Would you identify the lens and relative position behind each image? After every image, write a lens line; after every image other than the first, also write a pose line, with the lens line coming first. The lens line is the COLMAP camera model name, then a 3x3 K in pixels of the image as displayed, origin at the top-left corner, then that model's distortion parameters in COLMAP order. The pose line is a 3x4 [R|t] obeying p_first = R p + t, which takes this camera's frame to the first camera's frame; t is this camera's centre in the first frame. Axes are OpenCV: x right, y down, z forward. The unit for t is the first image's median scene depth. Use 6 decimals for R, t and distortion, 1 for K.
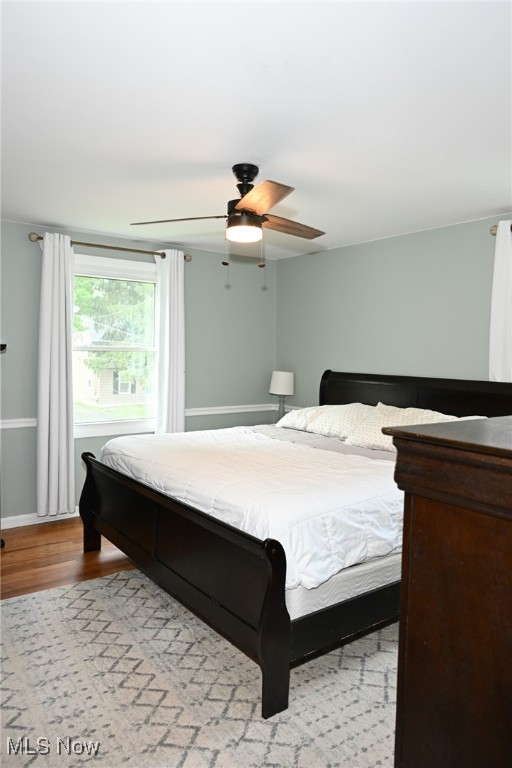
lens RADIAL K [[536.8, 0, 234.8], [0, 536.8, 377.3], [0, 0, 1]] dist [-0.007693, 0.001216]
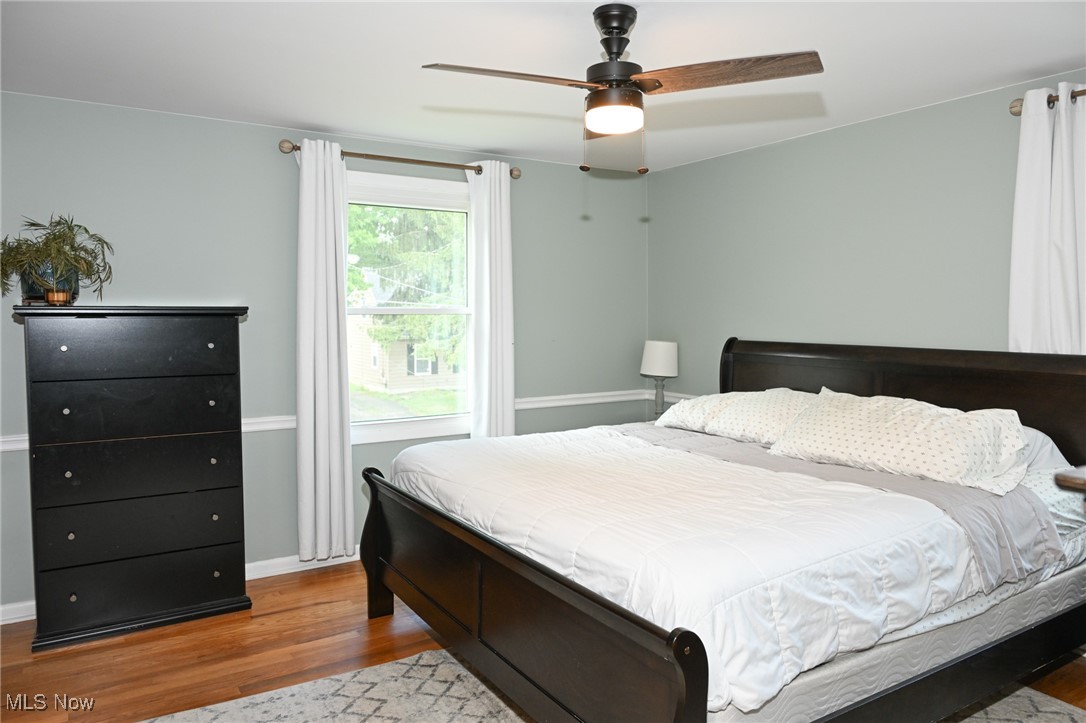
lens RADIAL K [[743.6, 0, 543.0], [0, 743.6, 361.5], [0, 0, 1]] dist [-0.000707, 0.000478]
pose [[0.999024, -0.013799, -0.041951, -0.025133], [0.014441, 0.999782, 0.015047, -0.001922], [0.041734, -0.015638, 0.999006, 0.105393]]
